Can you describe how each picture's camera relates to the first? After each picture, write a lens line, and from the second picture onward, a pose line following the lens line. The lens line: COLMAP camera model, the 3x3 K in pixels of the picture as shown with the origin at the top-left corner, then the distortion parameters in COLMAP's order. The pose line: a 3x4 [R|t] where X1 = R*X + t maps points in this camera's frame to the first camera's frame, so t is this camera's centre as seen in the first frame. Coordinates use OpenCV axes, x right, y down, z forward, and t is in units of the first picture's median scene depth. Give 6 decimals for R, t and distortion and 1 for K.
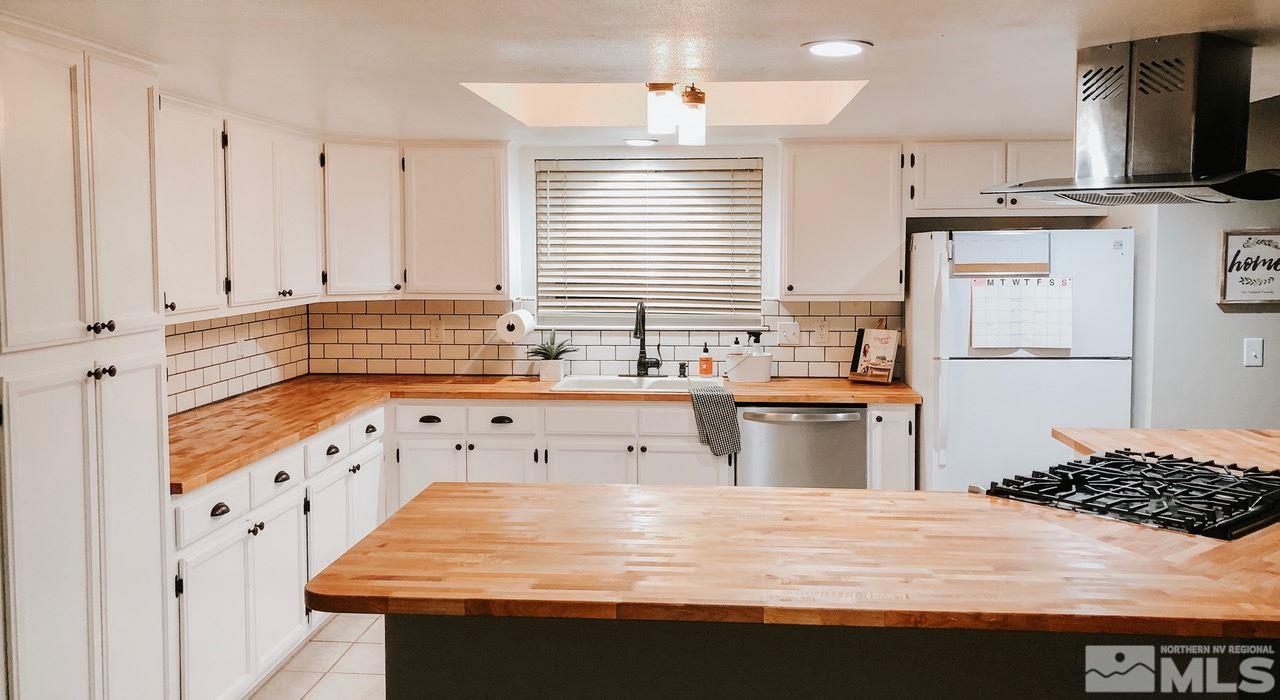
lens RADIAL K [[1120.1, 0, 639.1], [0, 1120.1, 299.9], [0, 0, 1]] dist [0.119508, 0.000214]
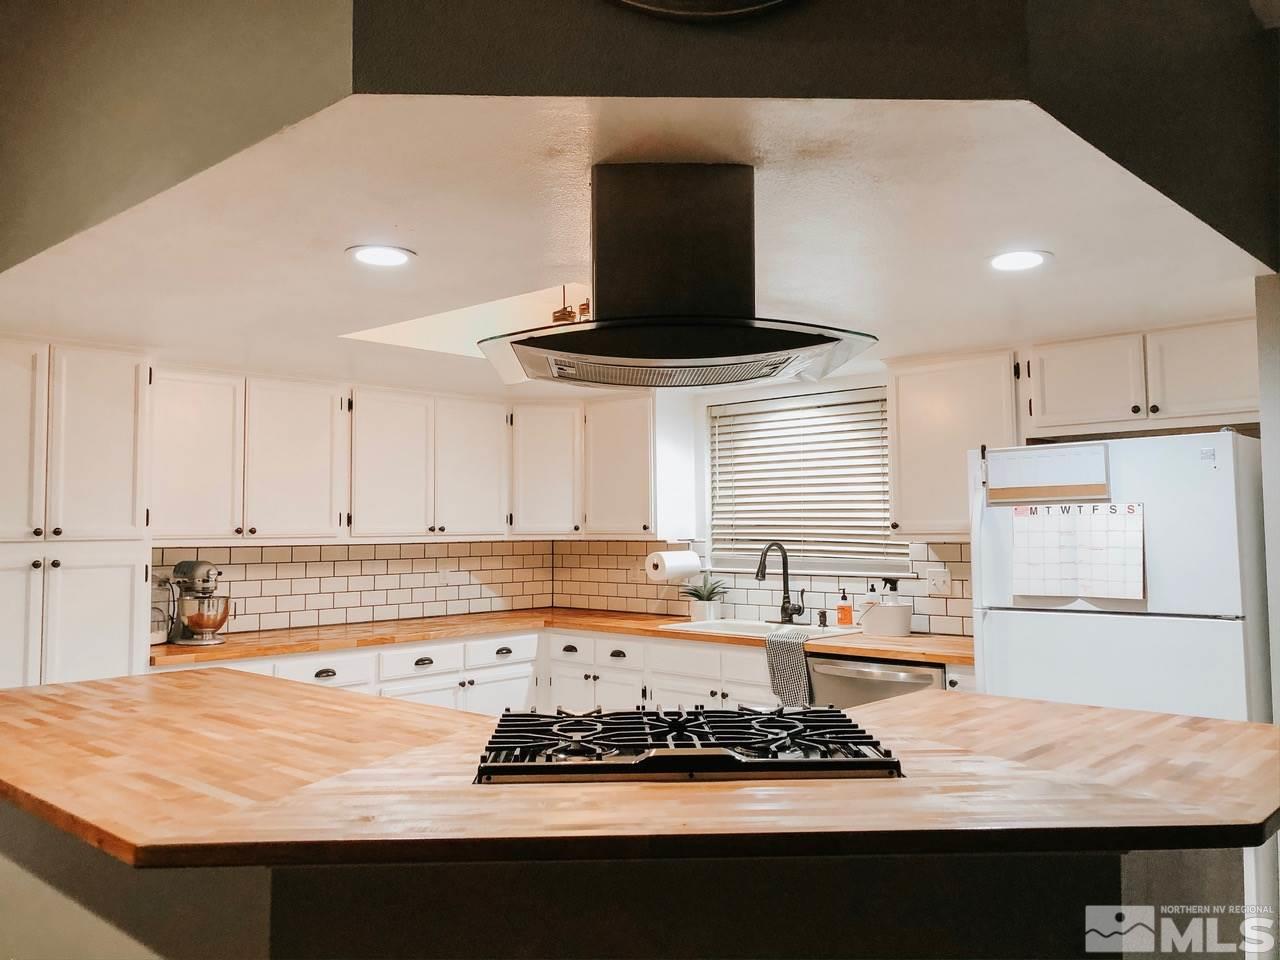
lens RADIAL K [[1049.8, 0, 635.0], [0, 1049.8, 437.4], [0, 0, 1]] dist [0.122385, -0.241741]
pose [[0.771887, -0.060987, -0.632828, 0.487258], [-0.024904, 0.991724, -0.125951, 0.028681], [0.635272, 0.112980, 0.763979, 0.228332]]
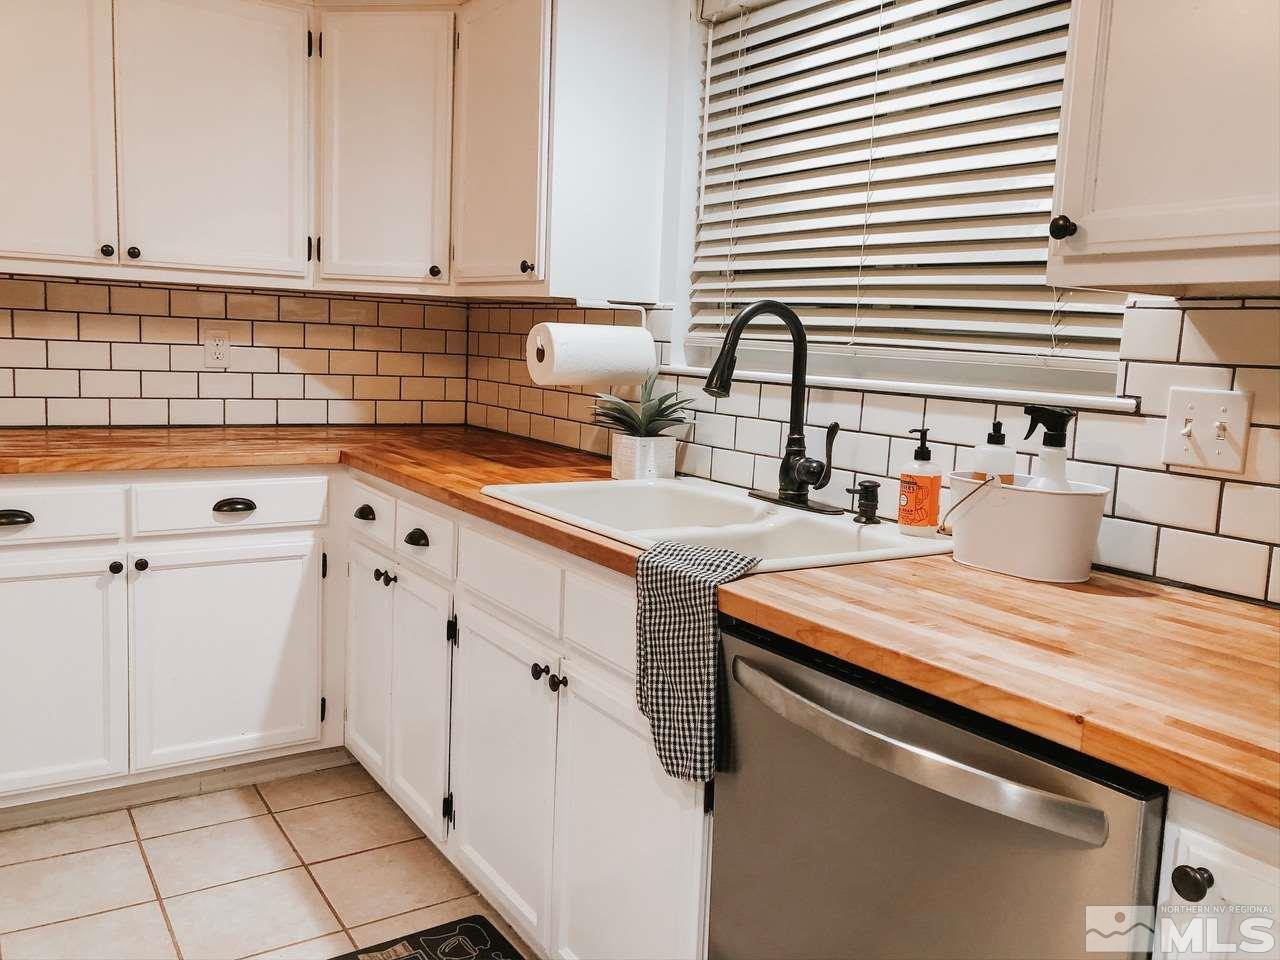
lens RADIAL K [[1042.1, 0, 656.8], [0, 1042.1, 461.1], [0, 0, 1]] dist [0.018546, 0.003026]
pose [[0.610414, 0.118088, -0.783230, 0.260242], [-0.084802, 0.992884, 0.083607, 0.028295], [0.787530, 0.015385, 0.616085, 0.759705]]
